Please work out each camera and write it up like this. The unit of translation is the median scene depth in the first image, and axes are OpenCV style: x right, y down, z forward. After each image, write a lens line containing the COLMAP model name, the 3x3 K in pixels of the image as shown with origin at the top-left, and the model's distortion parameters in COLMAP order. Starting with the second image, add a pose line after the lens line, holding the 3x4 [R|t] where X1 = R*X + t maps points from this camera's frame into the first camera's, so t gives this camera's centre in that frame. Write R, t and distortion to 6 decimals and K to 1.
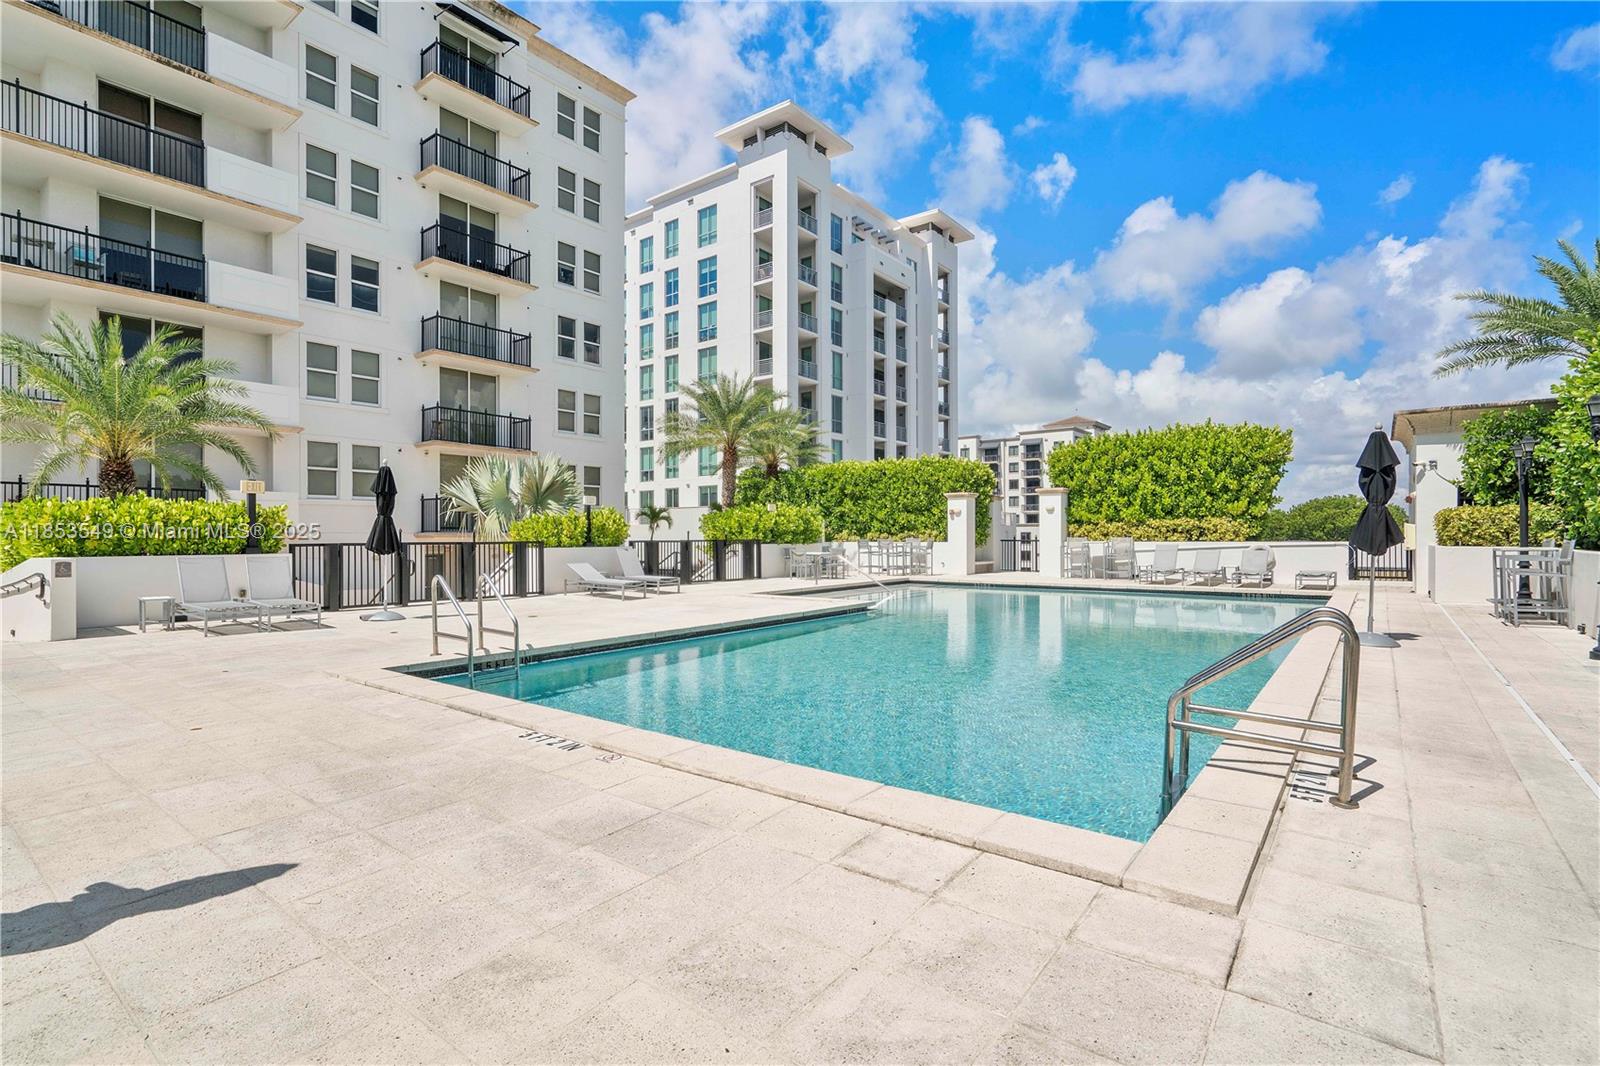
lens RADIAL K [[745.7, 0, 806.2], [0, 745.7, 534.6], [0, 0, 1]] dist [-0.008623, 0.006031]
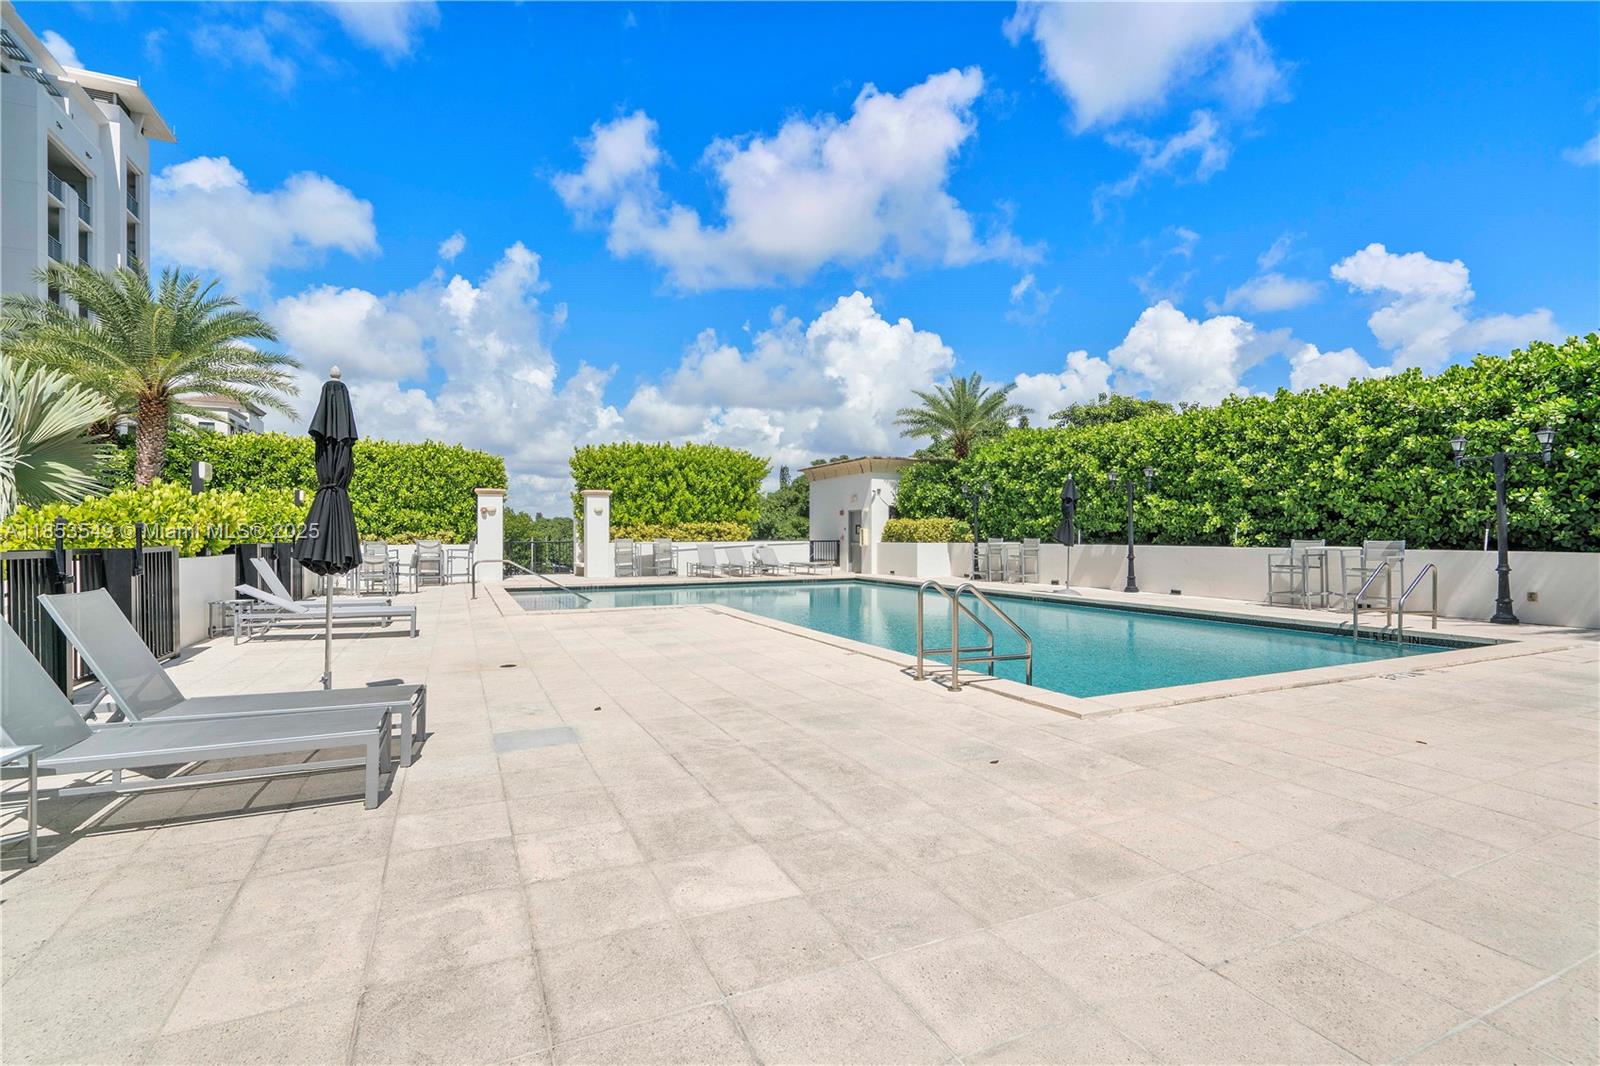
lens RADIAL K [[745.7, 0, 806.0], [0, 745.7, 538.3], [0, 0, 1]] dist [-0.008623, 0.006031]
pose [[0.470769, -0.002302, 0.882254, -0.447213], [0.000292, 0.999997, 0.002453, 0.000884], [-0.882256, -0.000898, 0.470768, 0.275478]]
